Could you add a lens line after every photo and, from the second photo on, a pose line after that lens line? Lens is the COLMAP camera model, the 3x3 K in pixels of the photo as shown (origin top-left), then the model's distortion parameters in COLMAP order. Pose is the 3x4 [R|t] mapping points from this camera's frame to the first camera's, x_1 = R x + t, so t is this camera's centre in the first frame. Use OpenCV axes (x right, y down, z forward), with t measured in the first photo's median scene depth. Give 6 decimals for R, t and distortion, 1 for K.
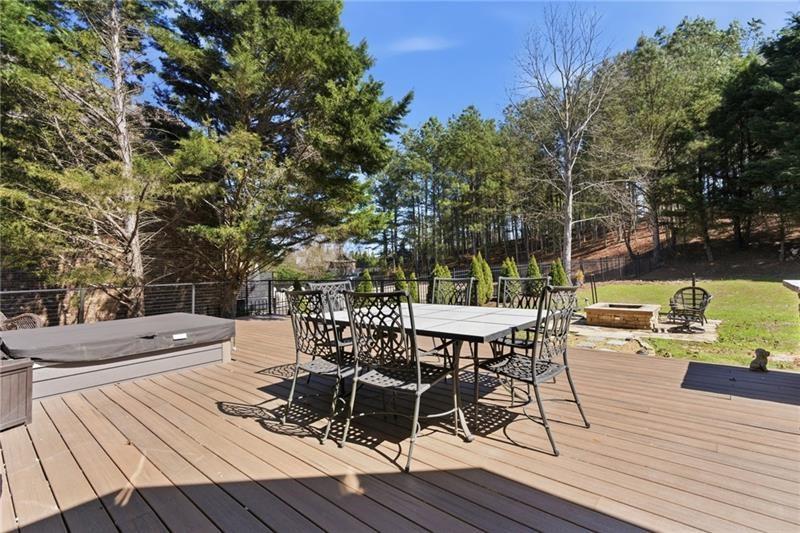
lens RADIAL K [[378.3, 0, 400.0], [0, 378.3, 266.5], [0, 0, 1]] dist [-0.011128, 0.009034]
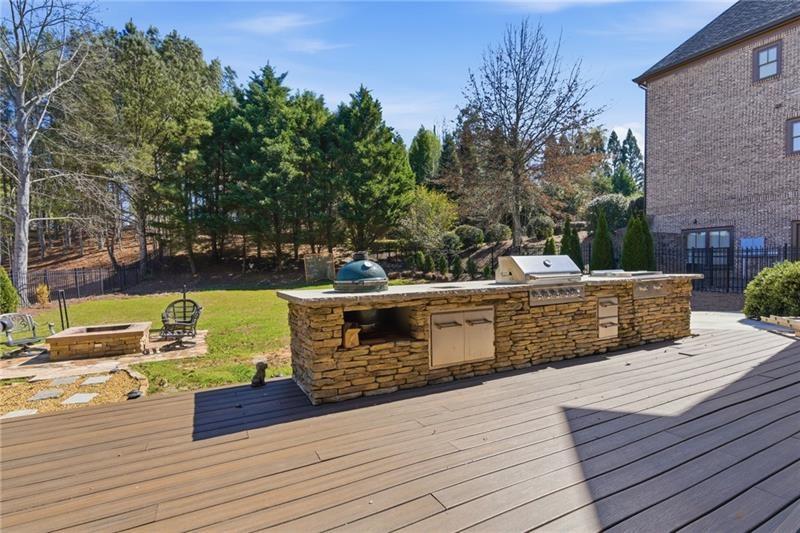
lens RADIAL K [[378.3, 0, 400.0], [0, 378.3, 266.5], [0, 0, 1]] dist [-0.011128, 0.009034]
pose [[0.362841, 0.019788, 0.931641, 0.050115], [0.008906, 0.999655, -0.024702, -0.001754], [-0.931809, 0.017260, 0.362539, 0.091381]]
